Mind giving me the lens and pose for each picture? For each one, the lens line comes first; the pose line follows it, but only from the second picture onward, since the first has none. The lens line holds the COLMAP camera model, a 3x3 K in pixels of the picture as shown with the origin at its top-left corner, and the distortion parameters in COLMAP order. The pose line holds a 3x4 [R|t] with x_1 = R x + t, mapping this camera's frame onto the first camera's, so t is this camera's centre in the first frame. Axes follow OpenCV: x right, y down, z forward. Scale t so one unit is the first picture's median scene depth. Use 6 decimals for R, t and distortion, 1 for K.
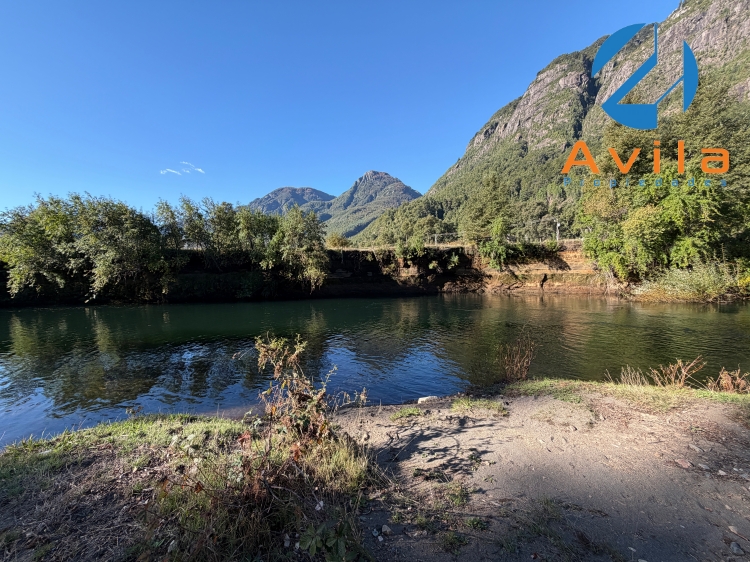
lens RADIAL K [[296.8, 0, 373.6], [0, 296.8, 281.6], [0, 0, 1]] dist [0.000669, -0.000031]
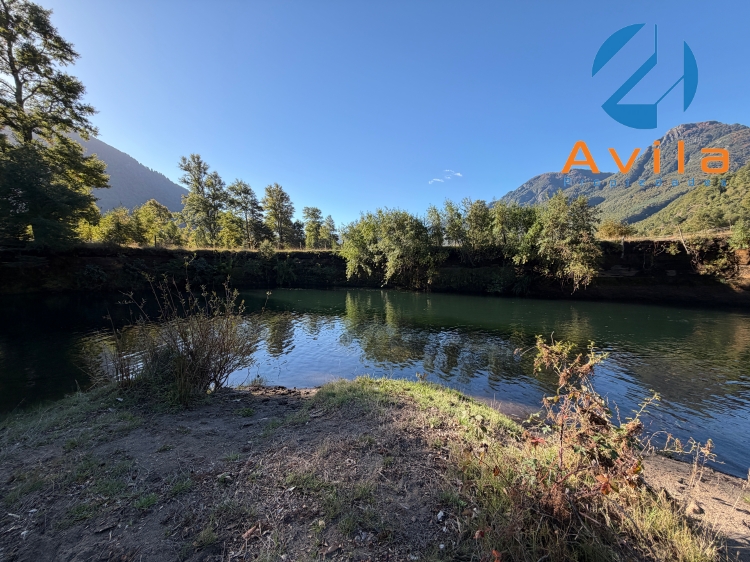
lens RADIAL K [[296.8, 0, 373.9], [0, 296.8, 281.9], [0, 0, 1]] dist [0.000669, -0.000031]
pose [[0.703272, 0.054268, -0.708846, -0.012589], [-0.042142, 0.998511, 0.034634, 0.000813], [0.709670, 0.005515, 0.704512, -0.002787]]
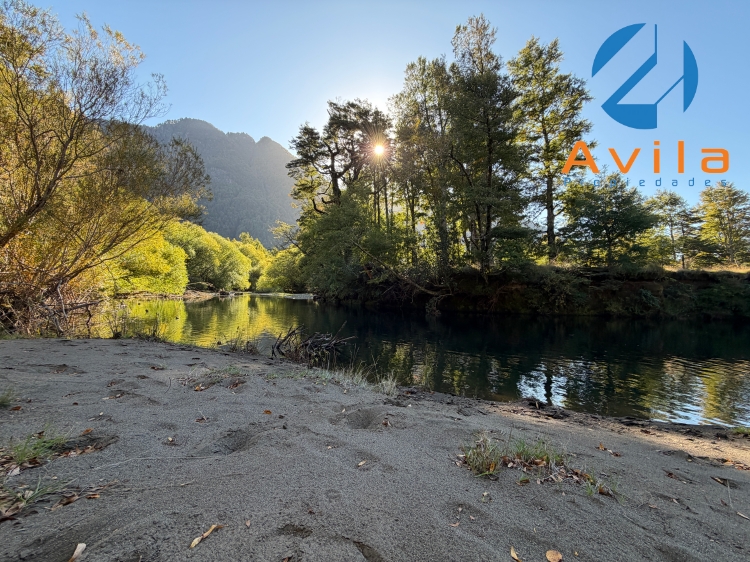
lens RADIAL K [[296.8, 0, 374.2], [0, 296.8, 283.0], [0, 0, 1]] dist [0.000669, -0.000031]
pose [[-0.268825, -0.022592, -0.962924, -0.293877], [-0.056732, 0.998361, -0.007586, 0.060523], [0.961517, 0.052589, -0.269666, -0.614275]]
